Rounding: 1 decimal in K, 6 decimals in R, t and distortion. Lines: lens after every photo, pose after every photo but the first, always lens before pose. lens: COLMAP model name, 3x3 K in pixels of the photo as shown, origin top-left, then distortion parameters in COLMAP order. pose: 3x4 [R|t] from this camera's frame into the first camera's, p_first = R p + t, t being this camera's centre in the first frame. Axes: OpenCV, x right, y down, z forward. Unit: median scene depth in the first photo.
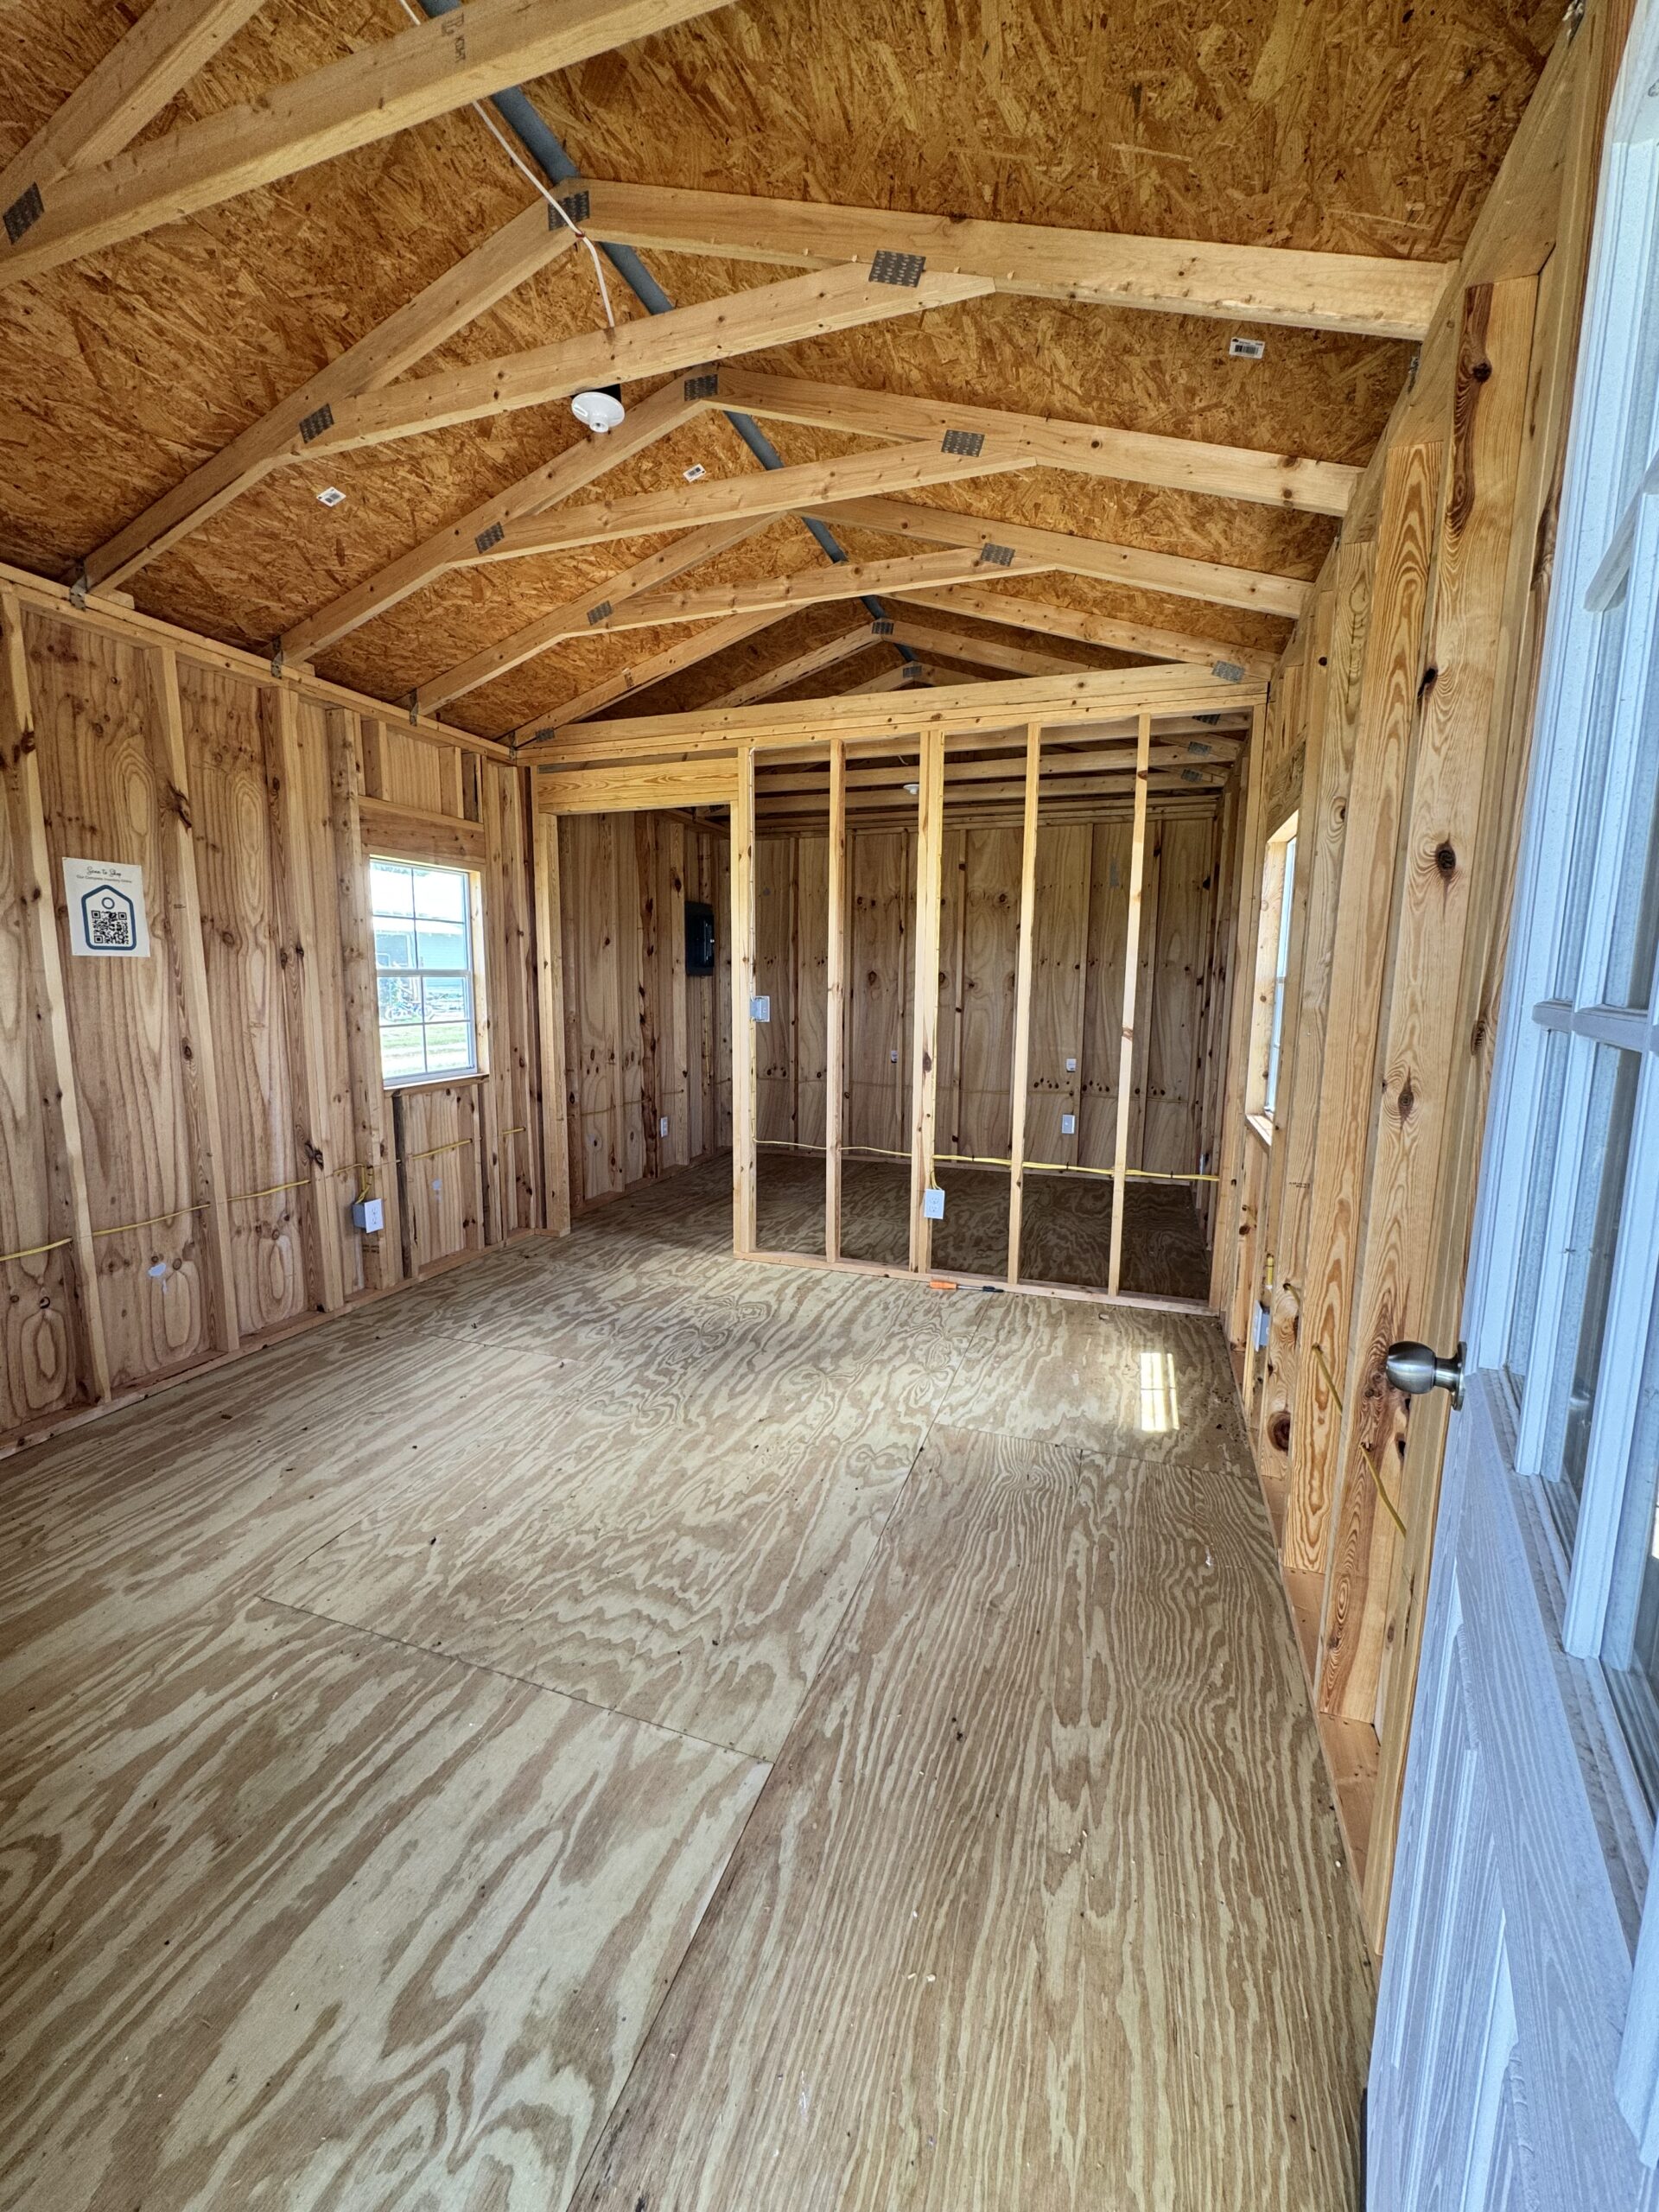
lens RADIAL K [[890.8, 0, 829.5], [0, 890.8, 1106.0], [0, 0, 1]] dist [-0.000865, -0.000147]
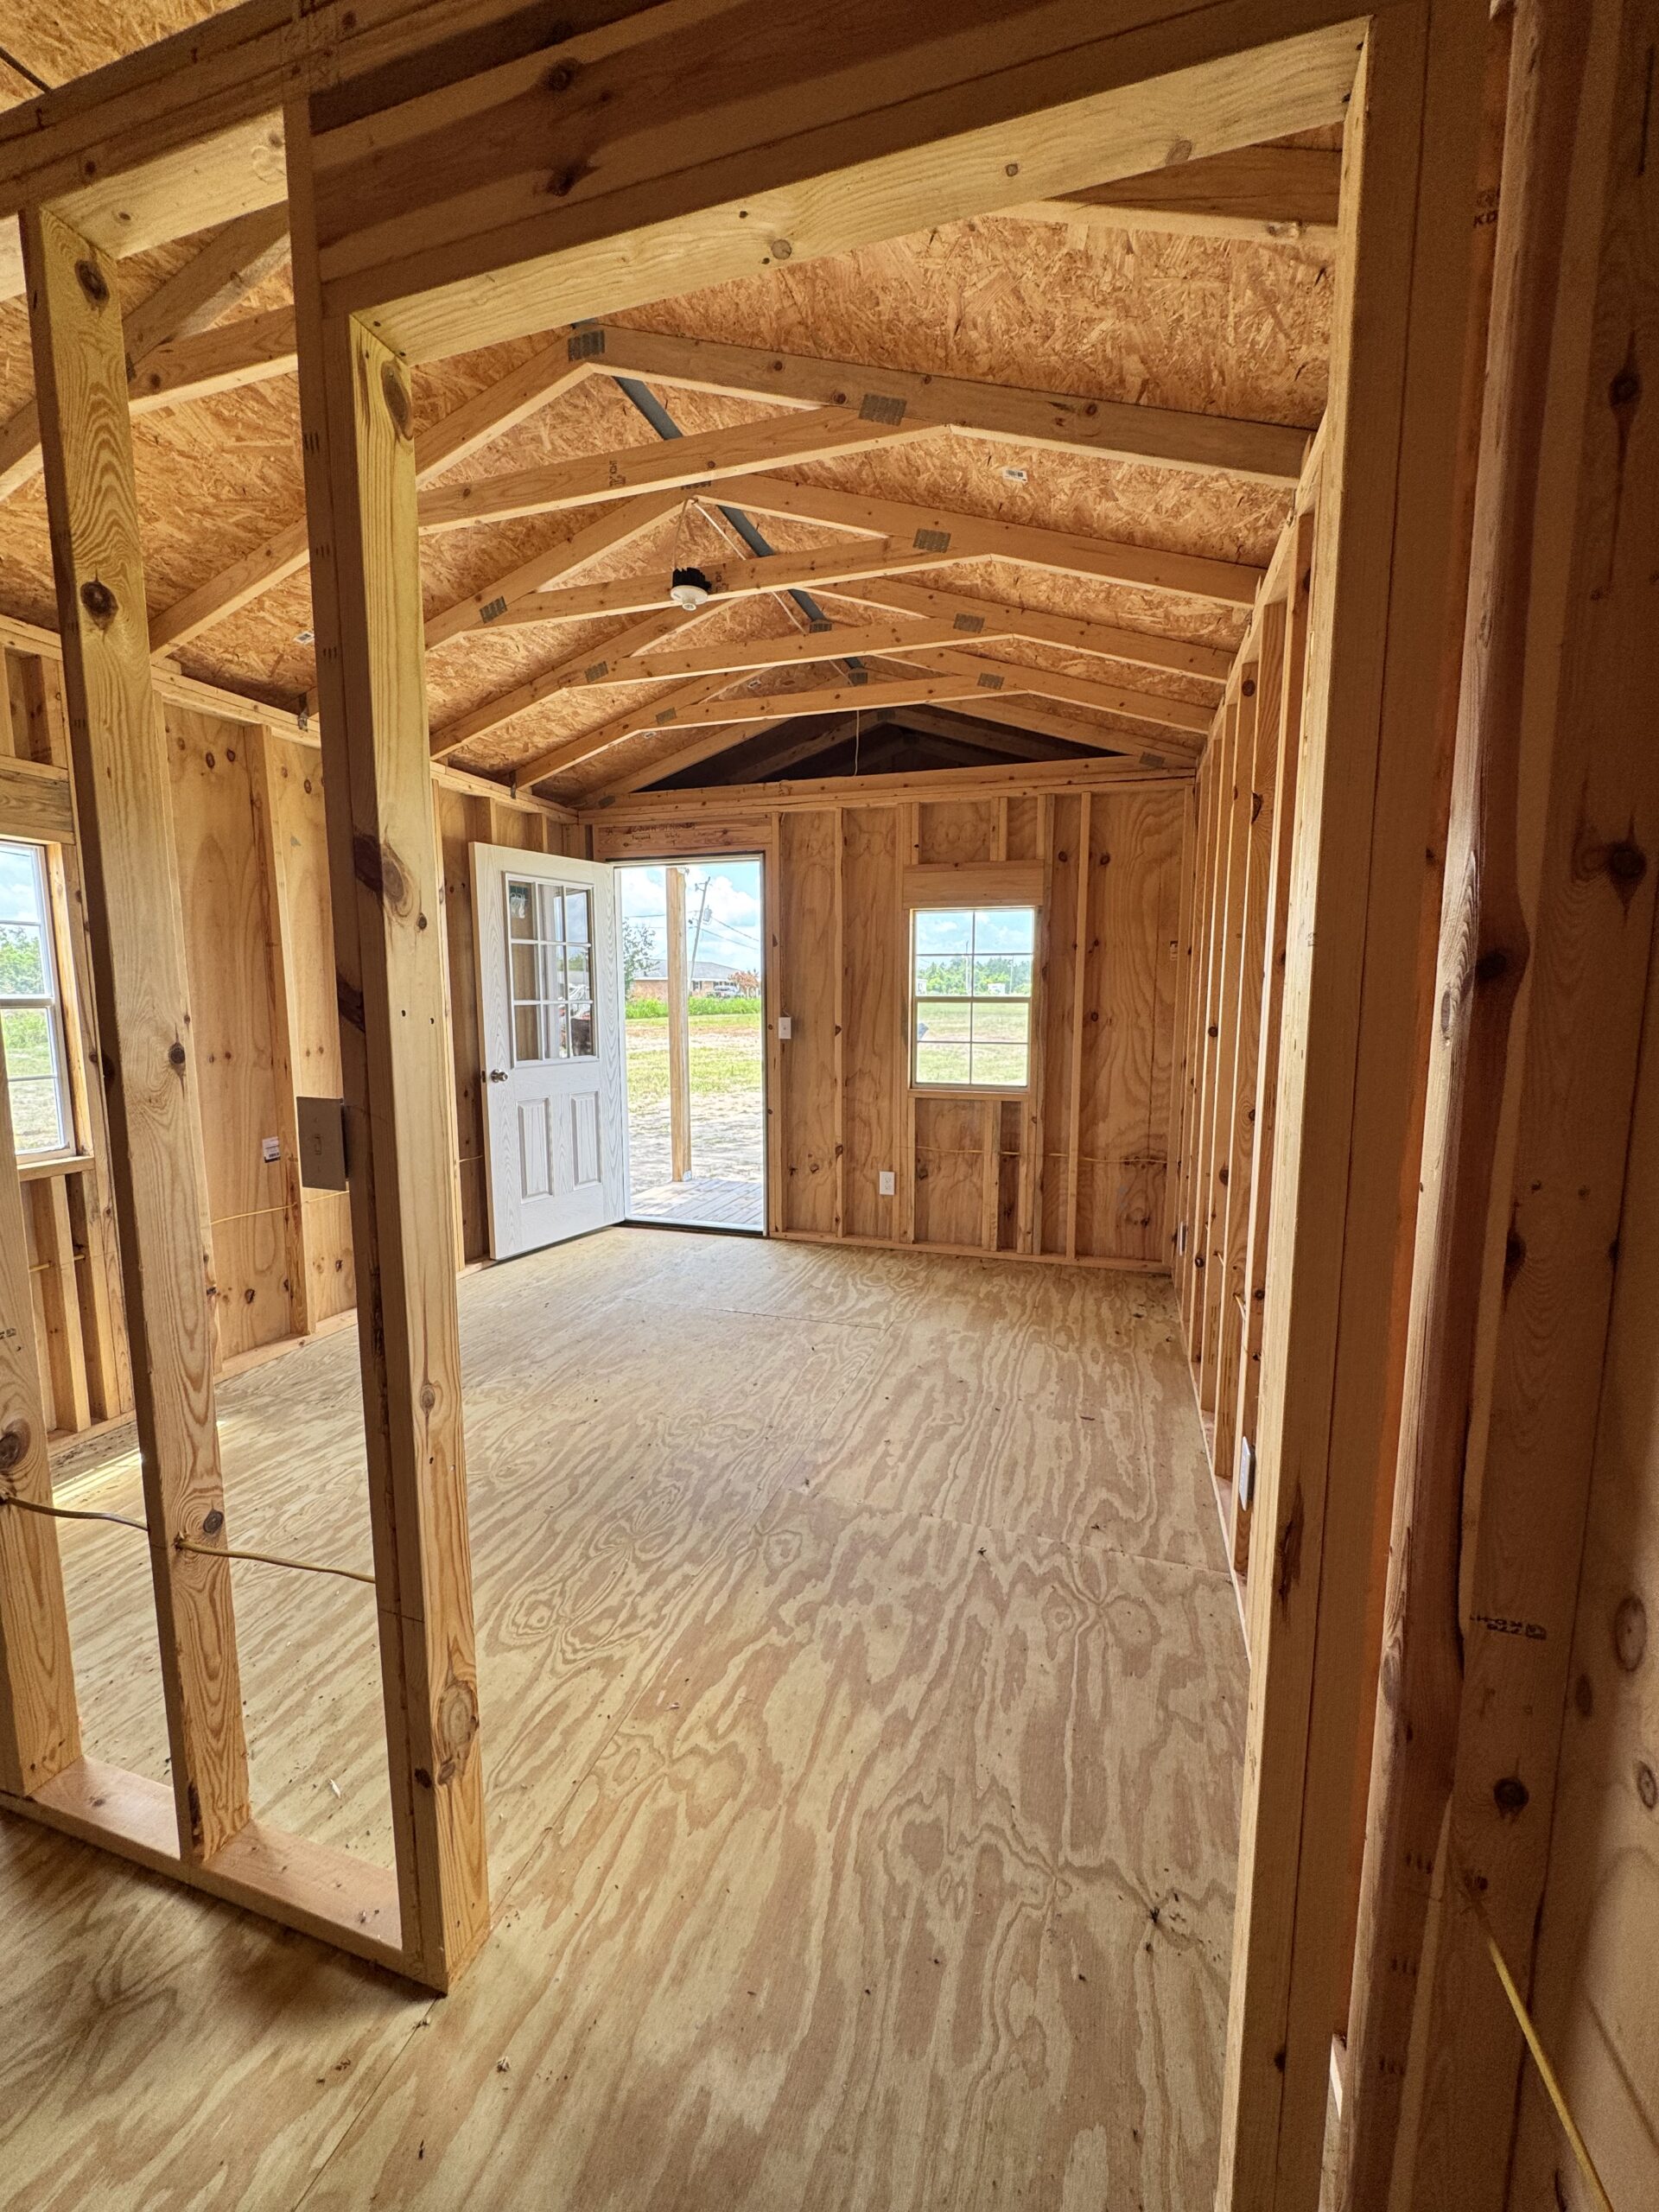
lens RADIAL K [[890.8, 0, 829.5], [0, 890.8, 1106.0], [0, 0, 1]] dist [-0.000865, -0.000147]
pose [[-0.999650, -0.008844, -0.024936, -0.266063], [-0.015196, 0.963443, 0.267481, -0.232740], [0.021659, 0.267766, -0.963240, 1.514992]]
